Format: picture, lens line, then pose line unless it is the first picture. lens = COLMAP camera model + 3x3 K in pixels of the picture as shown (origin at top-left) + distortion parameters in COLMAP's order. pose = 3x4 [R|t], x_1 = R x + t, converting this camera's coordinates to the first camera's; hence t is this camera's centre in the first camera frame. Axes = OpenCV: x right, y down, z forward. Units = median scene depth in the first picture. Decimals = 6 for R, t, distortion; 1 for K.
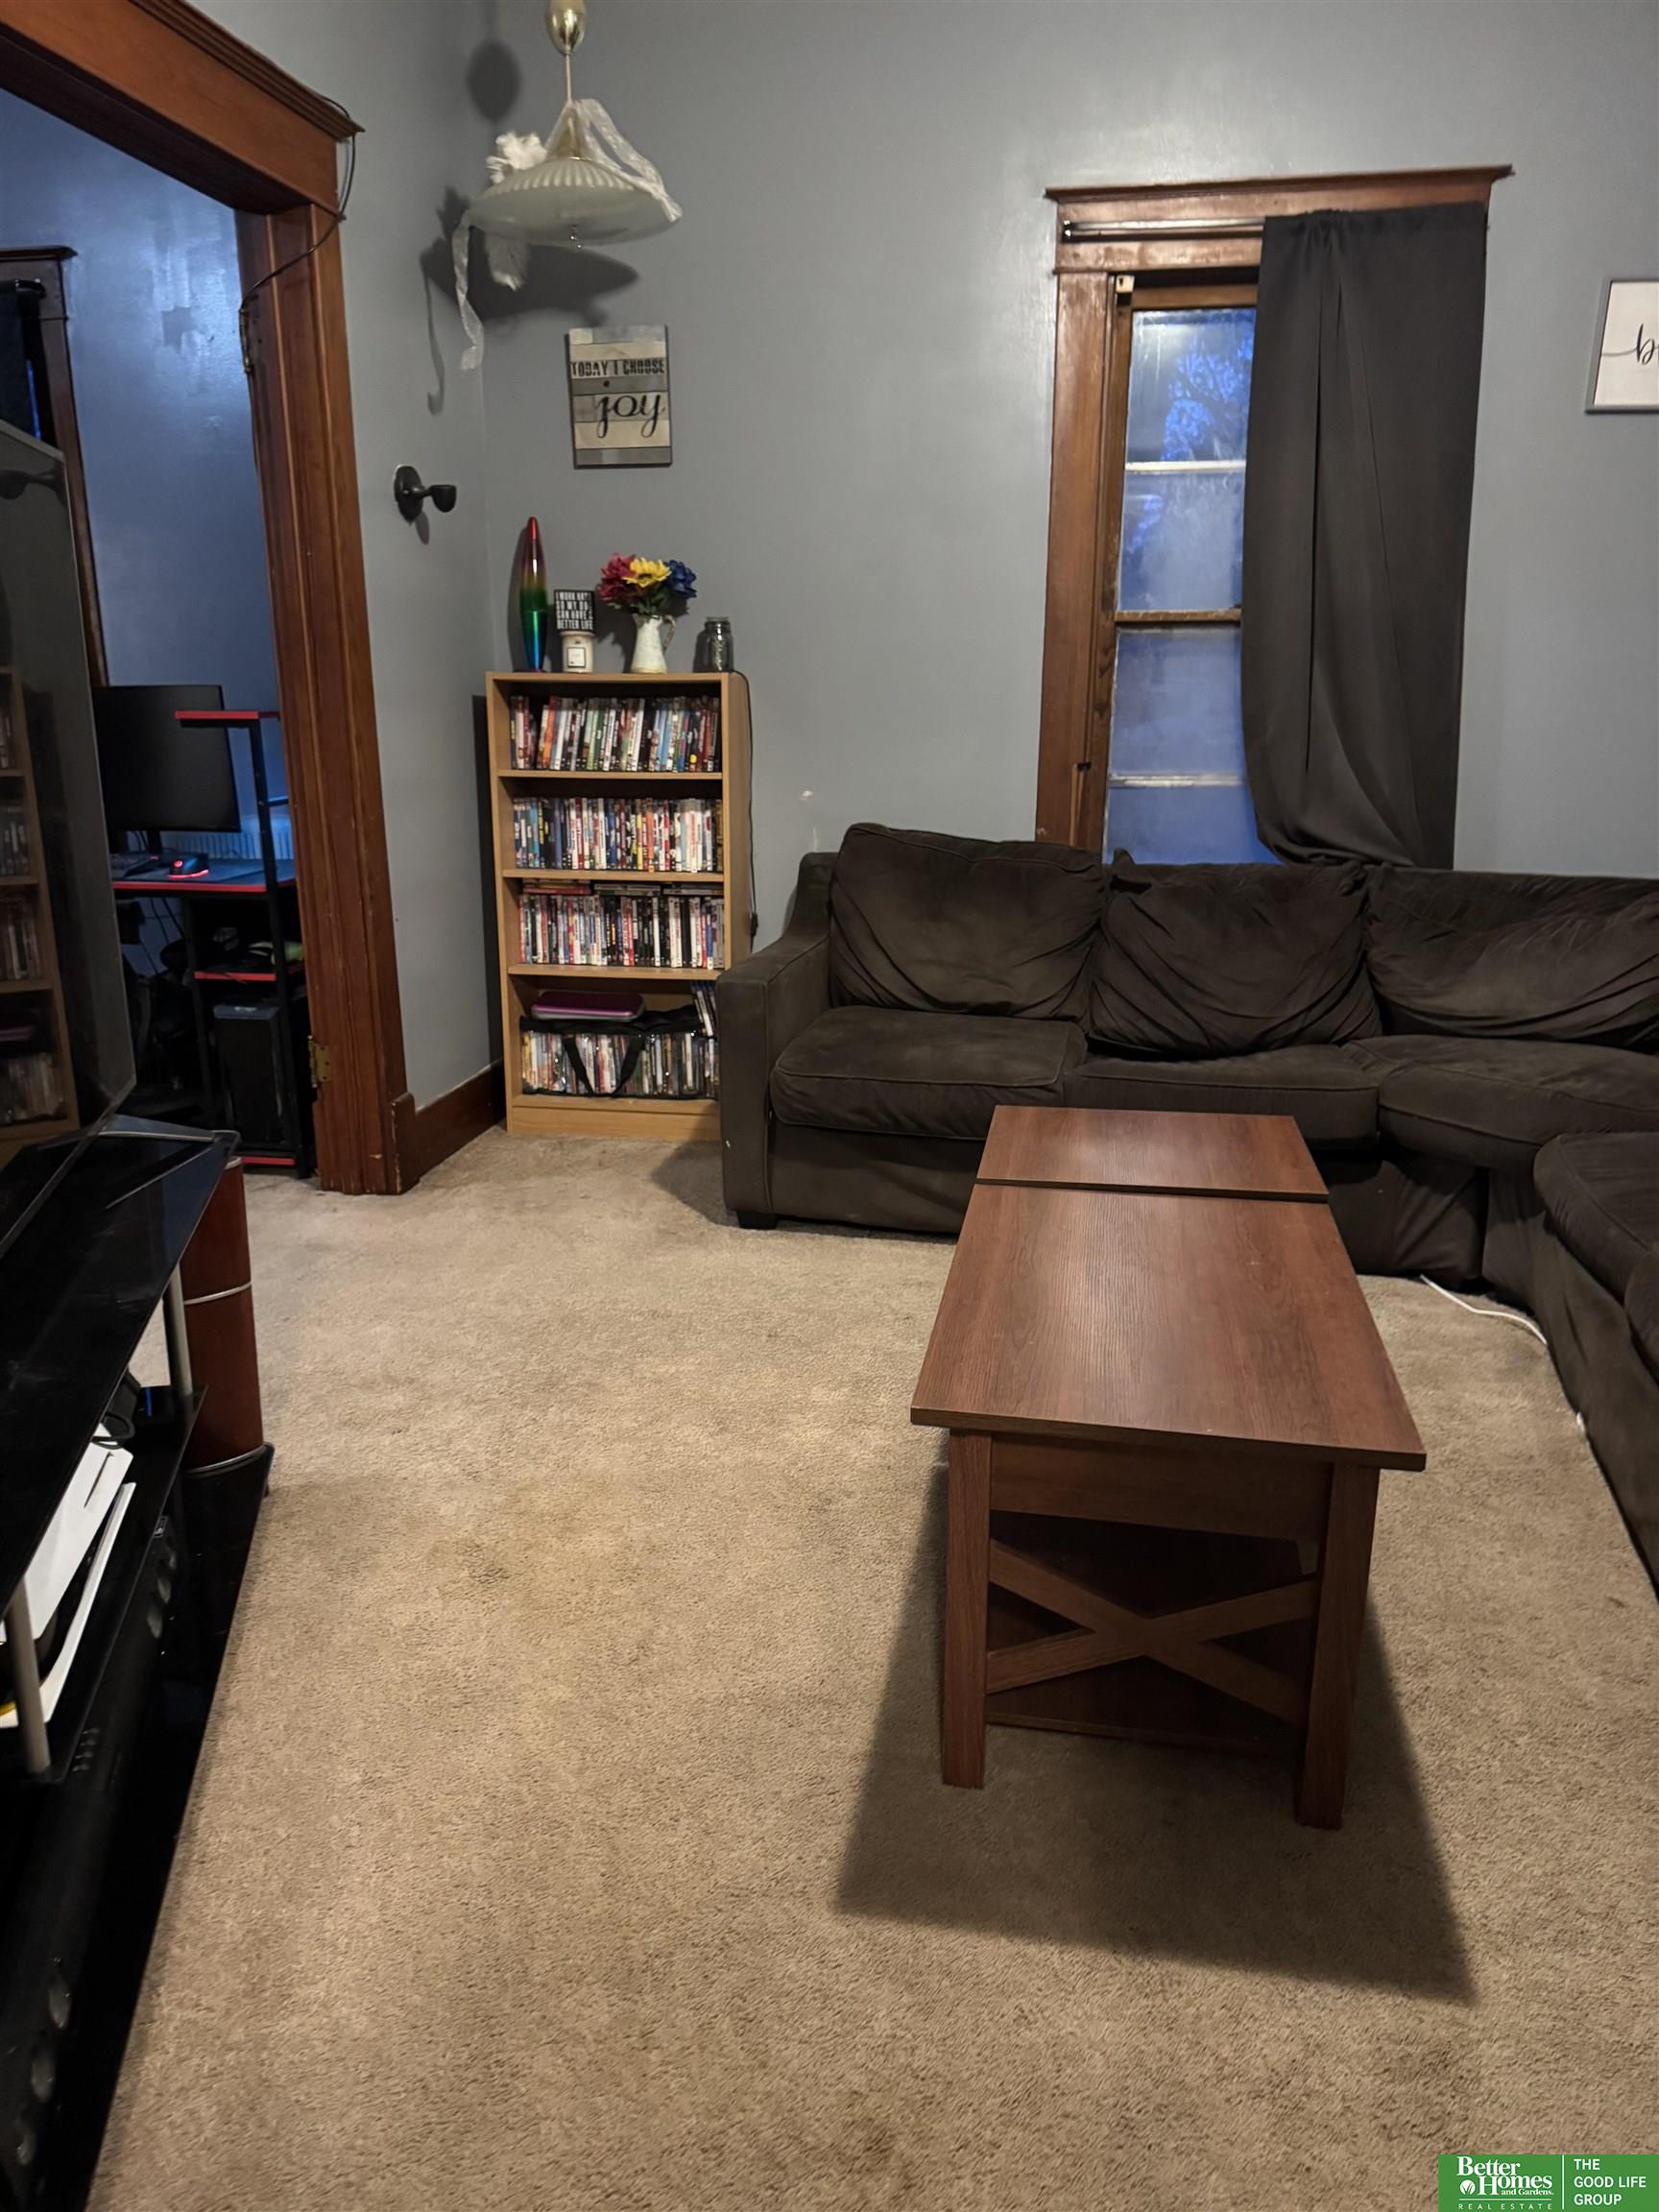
lens RADIAL K [[1558.0, 0, 829.5], [0, 1558.0, 1106.0], [0, 0, 1]] dist [0.150348, -0.158003]
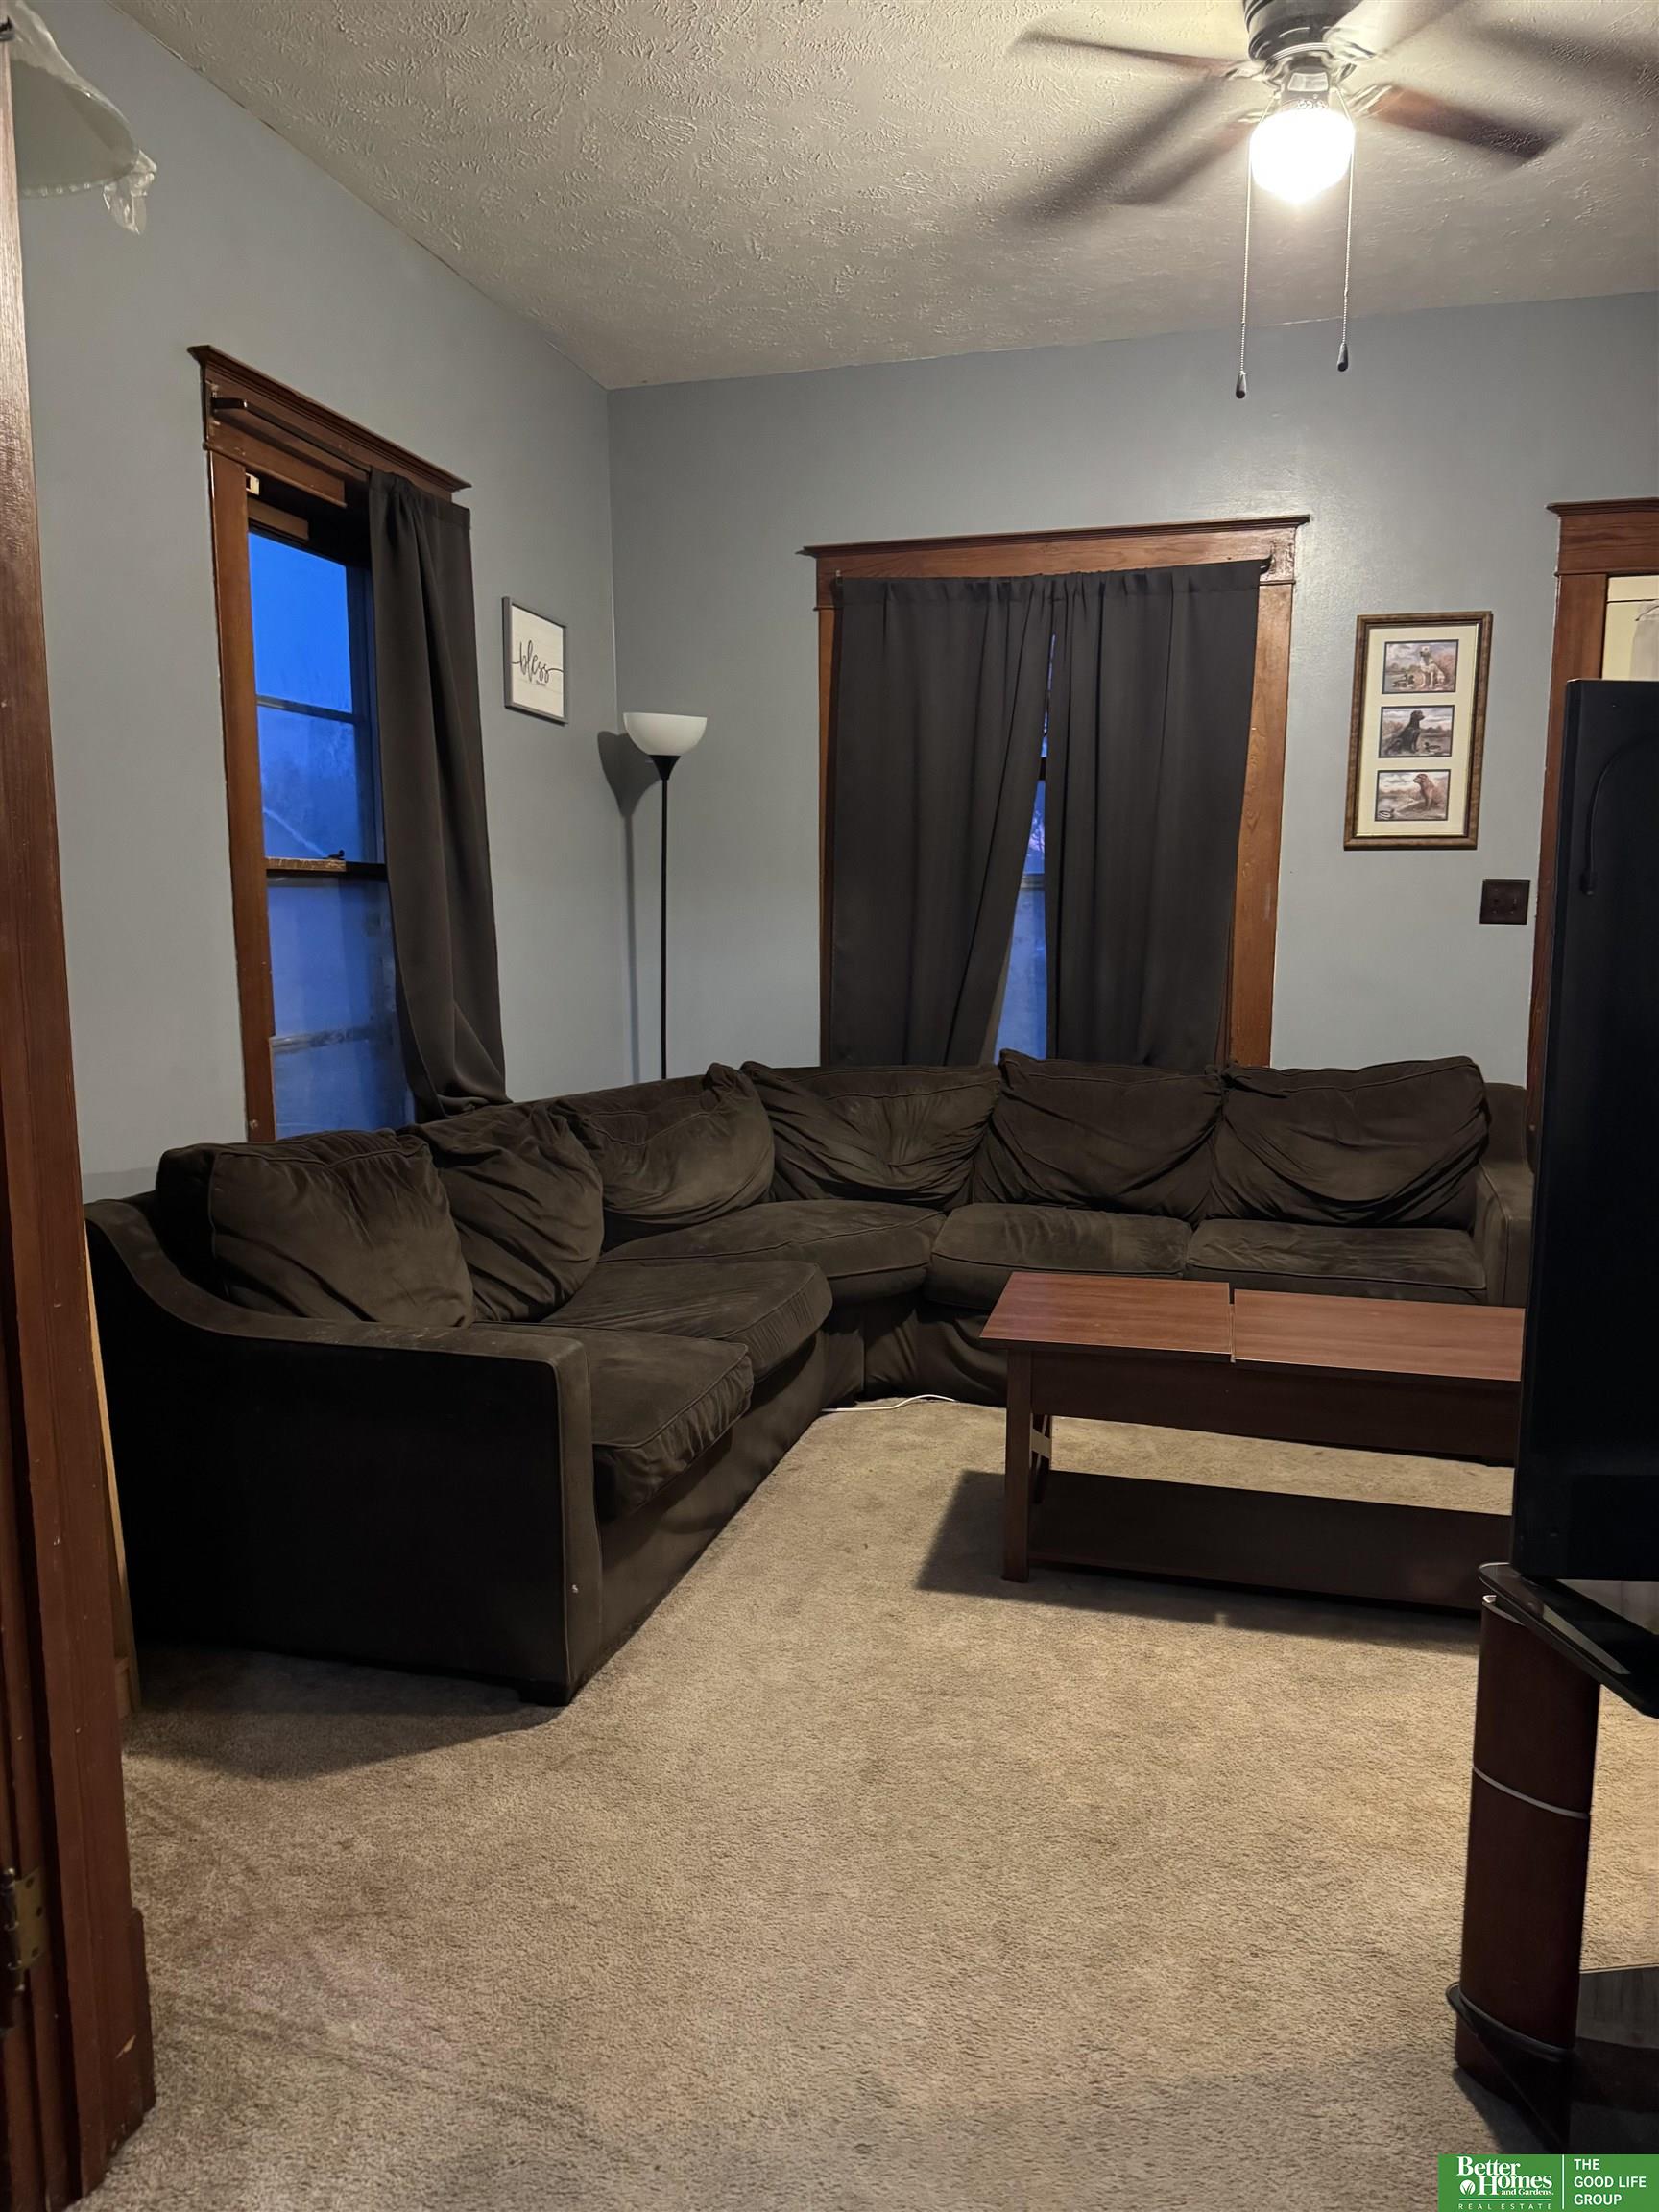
lens RADIAL K [[1558.0, 0, 829.5], [0, 1558.0, 1106.0], [0, 0, 1]] dist [0.150348, -0.158003]
pose [[0.069858, -0.136162, 0.988220, -0.722485], [0.255185, 0.960119, 0.114251, -0.232783], [-0.964365, 0.244197, 0.101819, 0.752443]]
